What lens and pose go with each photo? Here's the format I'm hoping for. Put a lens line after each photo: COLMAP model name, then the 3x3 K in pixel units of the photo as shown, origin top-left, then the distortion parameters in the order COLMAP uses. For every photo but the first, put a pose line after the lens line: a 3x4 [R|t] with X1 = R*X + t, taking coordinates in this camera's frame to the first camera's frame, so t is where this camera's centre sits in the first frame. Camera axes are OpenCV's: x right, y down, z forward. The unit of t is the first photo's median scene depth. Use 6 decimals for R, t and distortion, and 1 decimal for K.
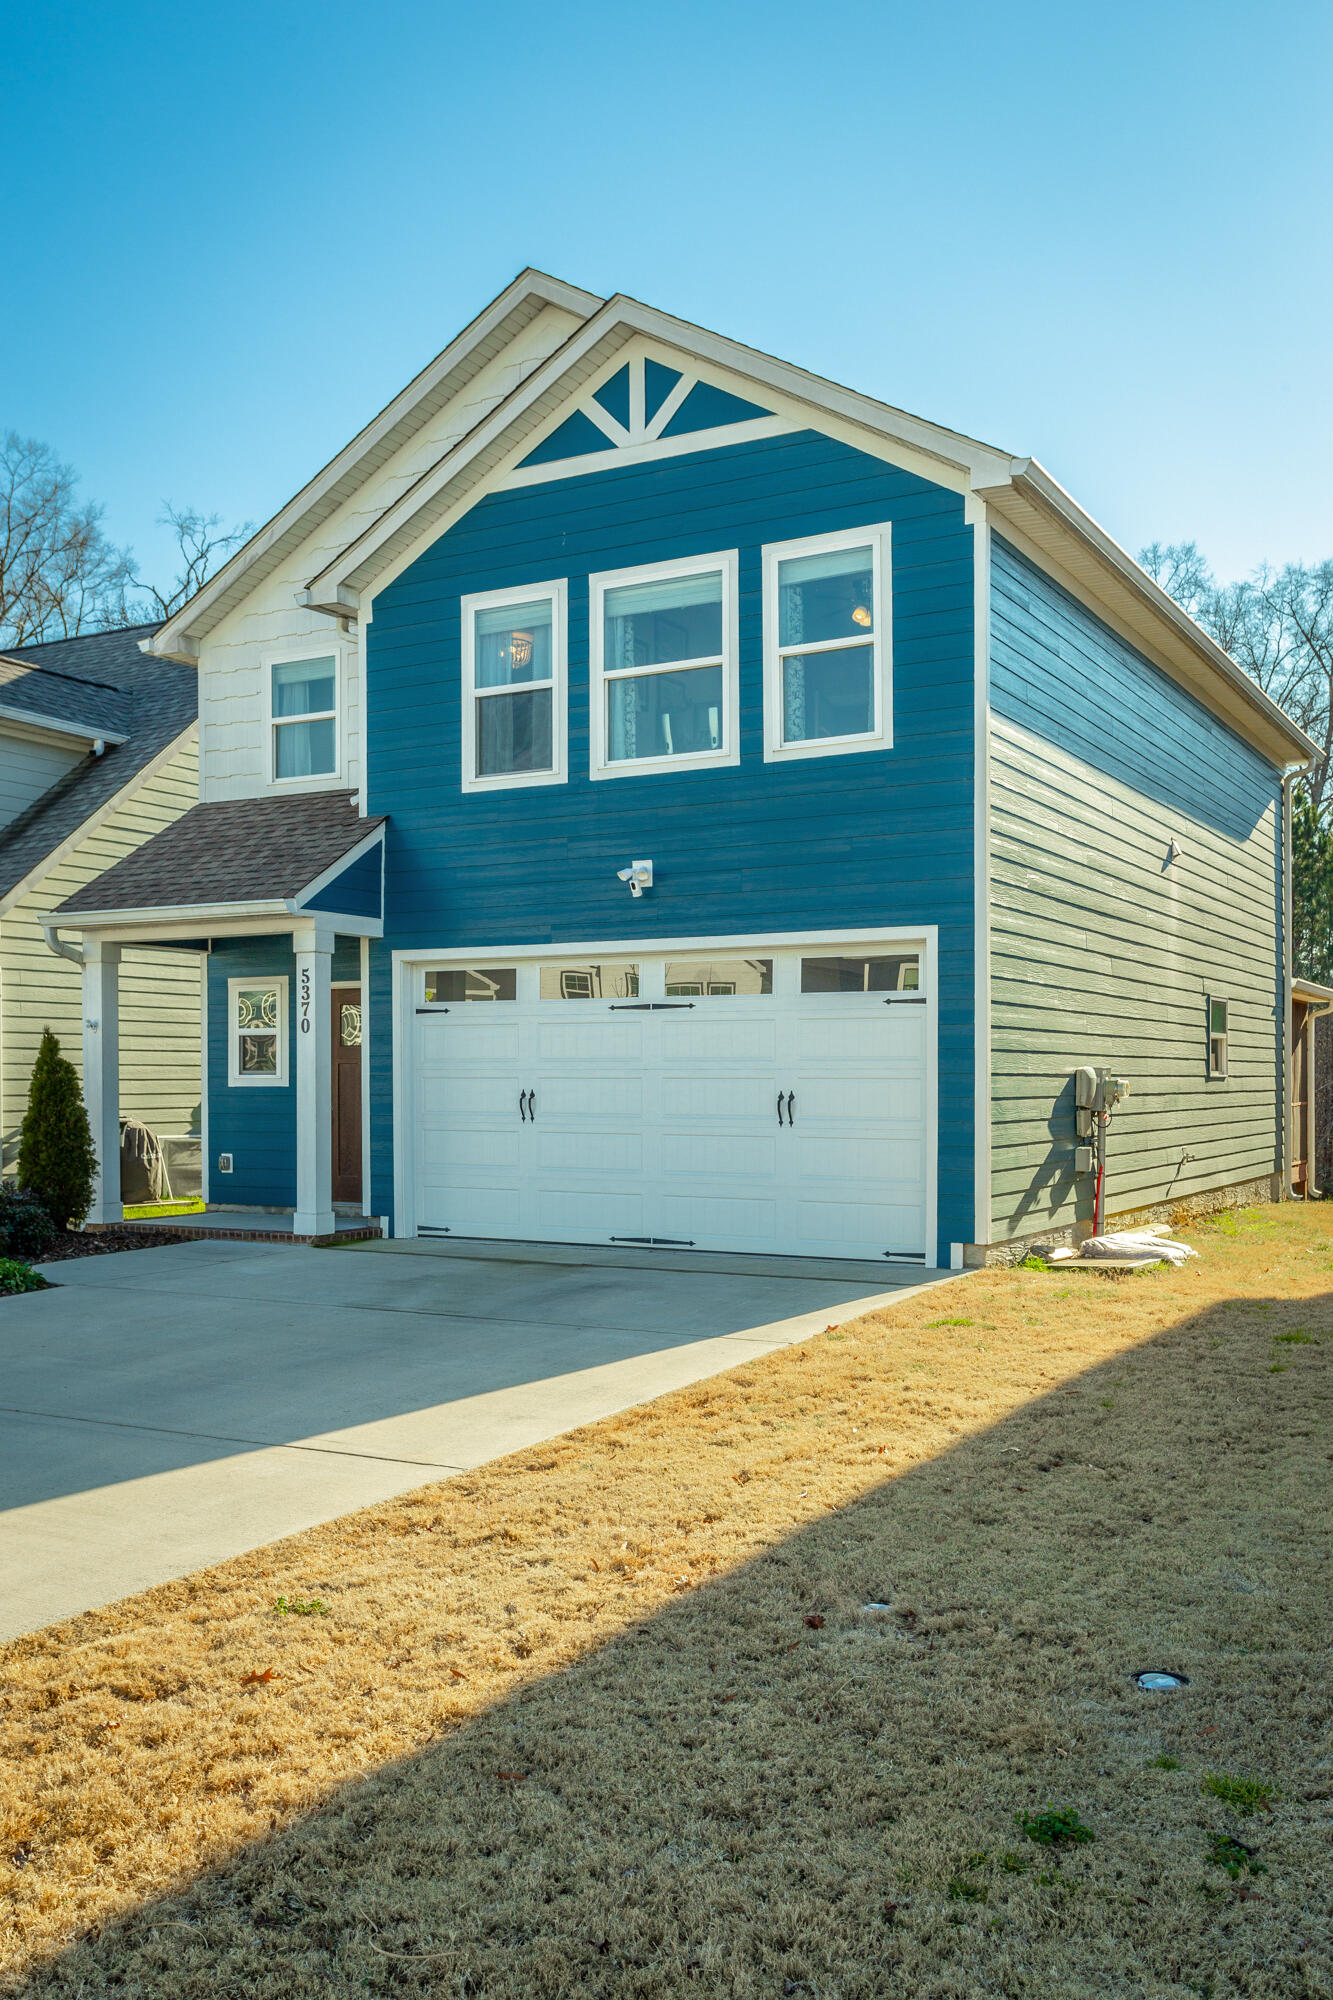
lens RADIAL K [[1743.5, 0, 590.3], [0, 1743.5, 1118.3], [0, 0, 1]] dist [0.023446, -0.008073]
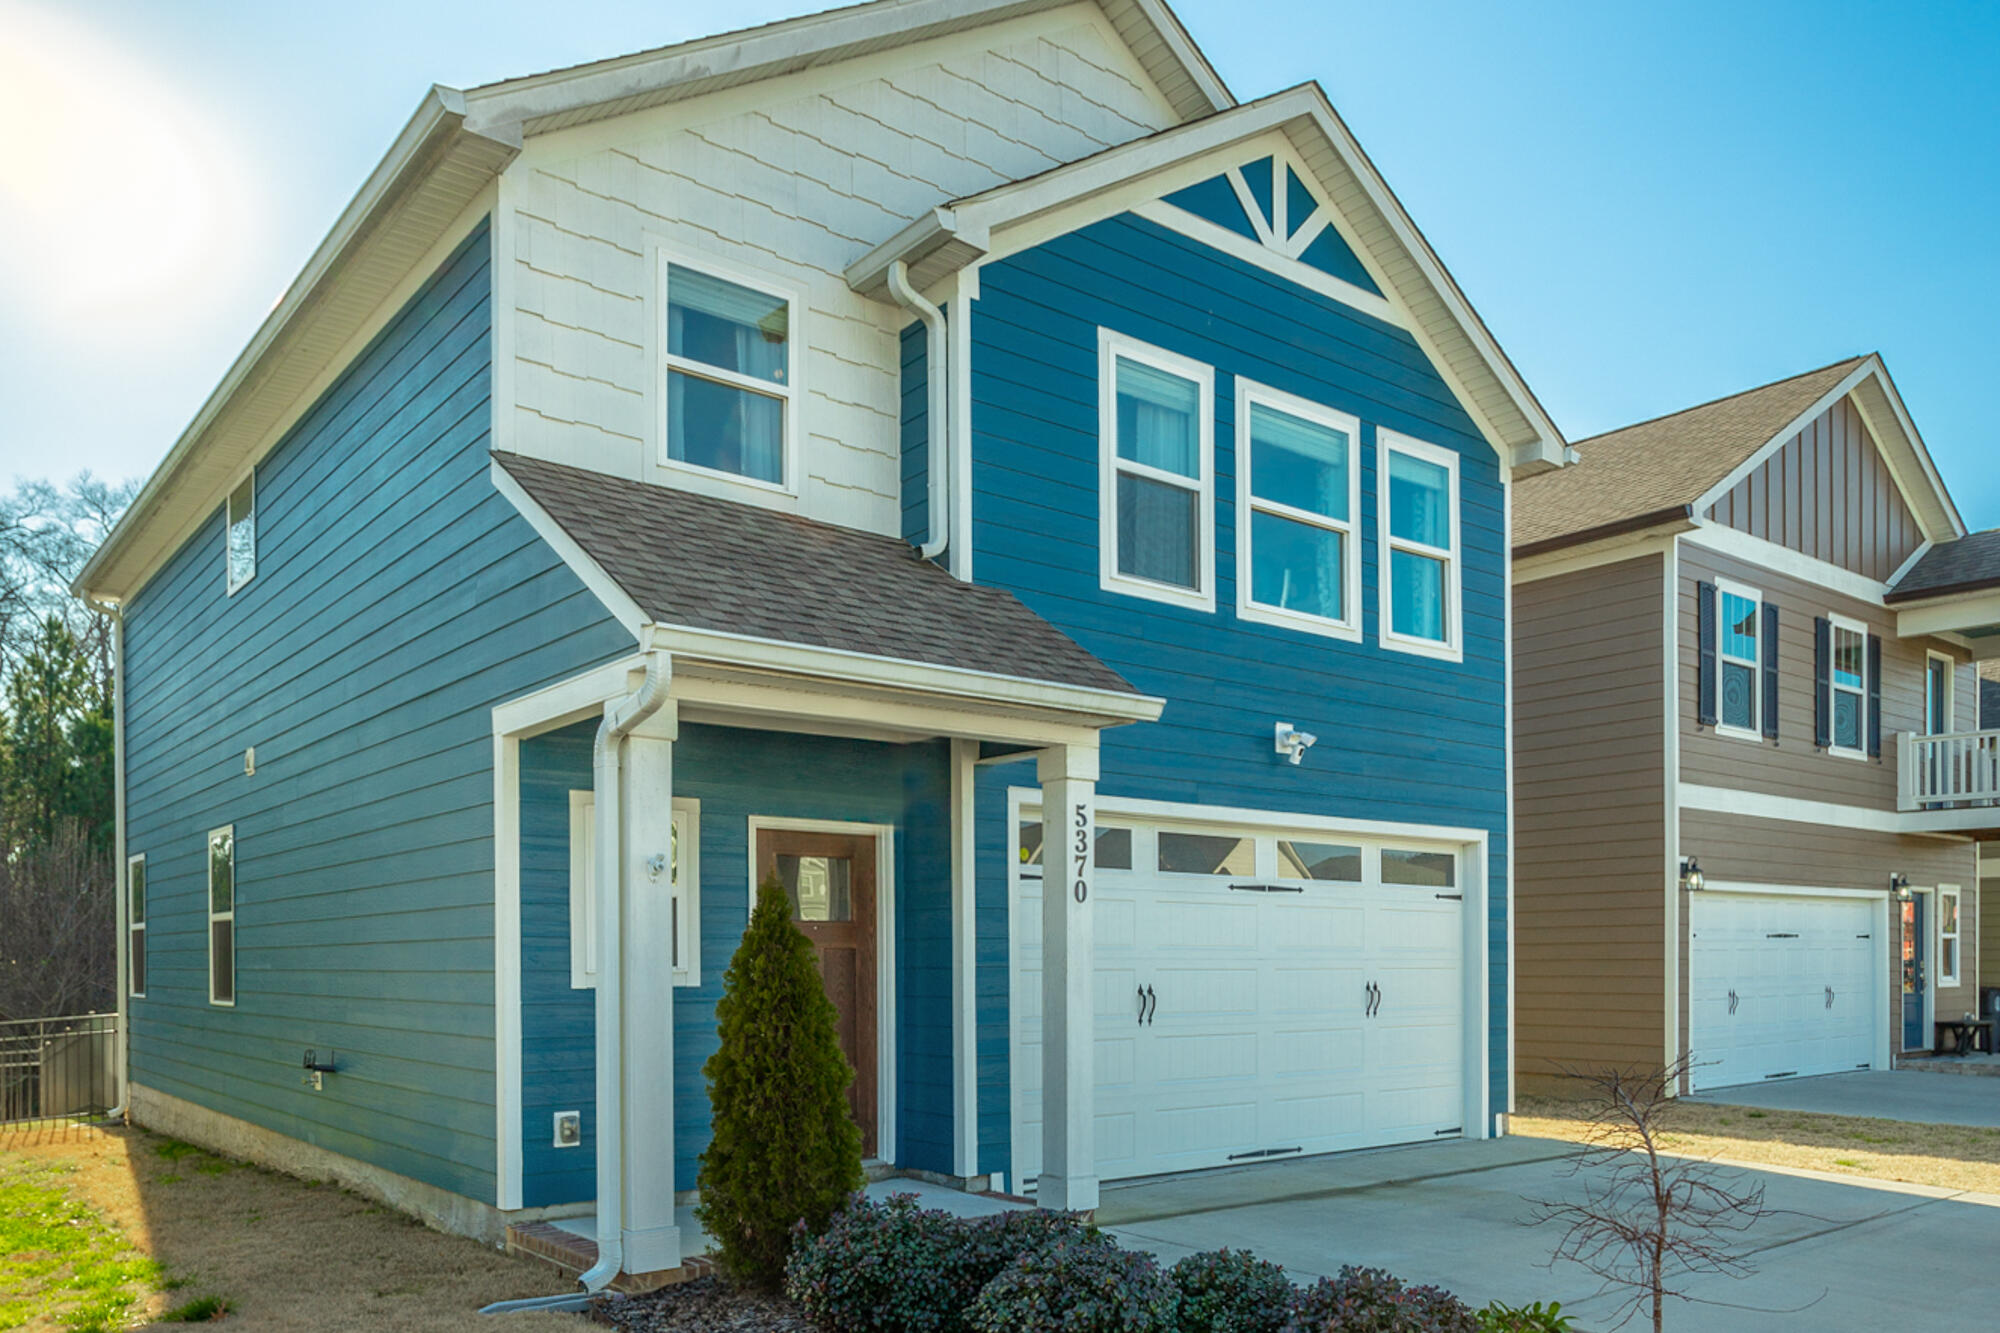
lens RADIAL K [[1510.2, 0, 984.0], [0, 1510.2, 973.4], [0, 0, 1]] dist [0.012897, 0.000264]
pose [[0.352860, -0.007877, 0.935643, -0.738116], [0.021273, 0.999774, 0.000394, -0.024250], [-0.935434, 0.019765, 0.352948, 0.867721]]
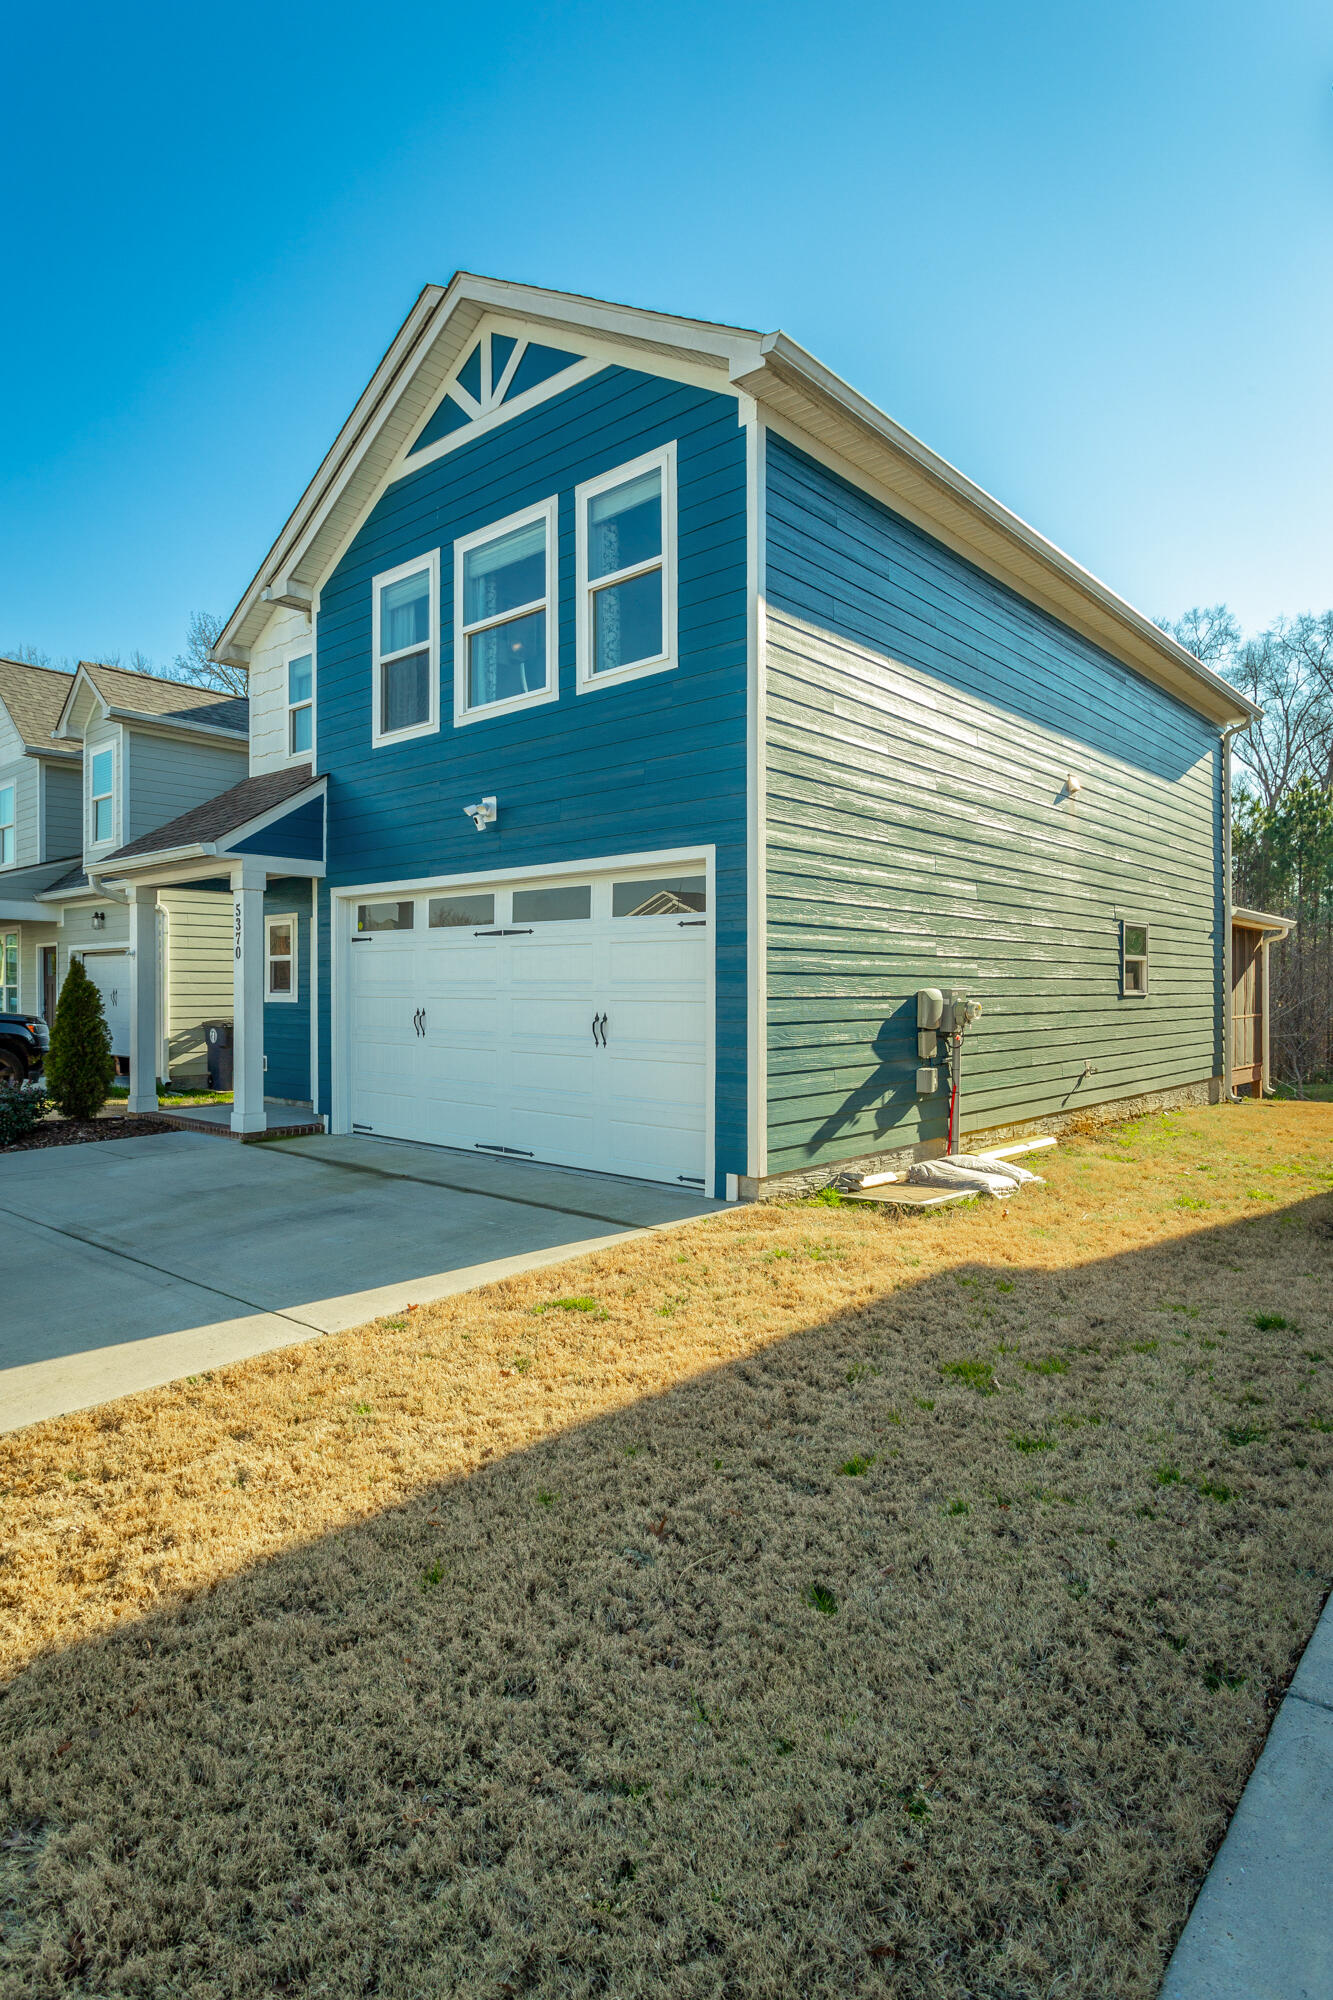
lens RADIAL K [[1062.6, 0, 622.2], [0, 1062.6, 996.5], [0, 0, 1]] dist [0.011795, -0.000429]
pose [[0.978856, 0.002992, -0.204527, 0.242989], [-0.005915, 0.999889, -0.013684, -0.016025], [0.204464, 0.014605, 0.978765, 0.372681]]
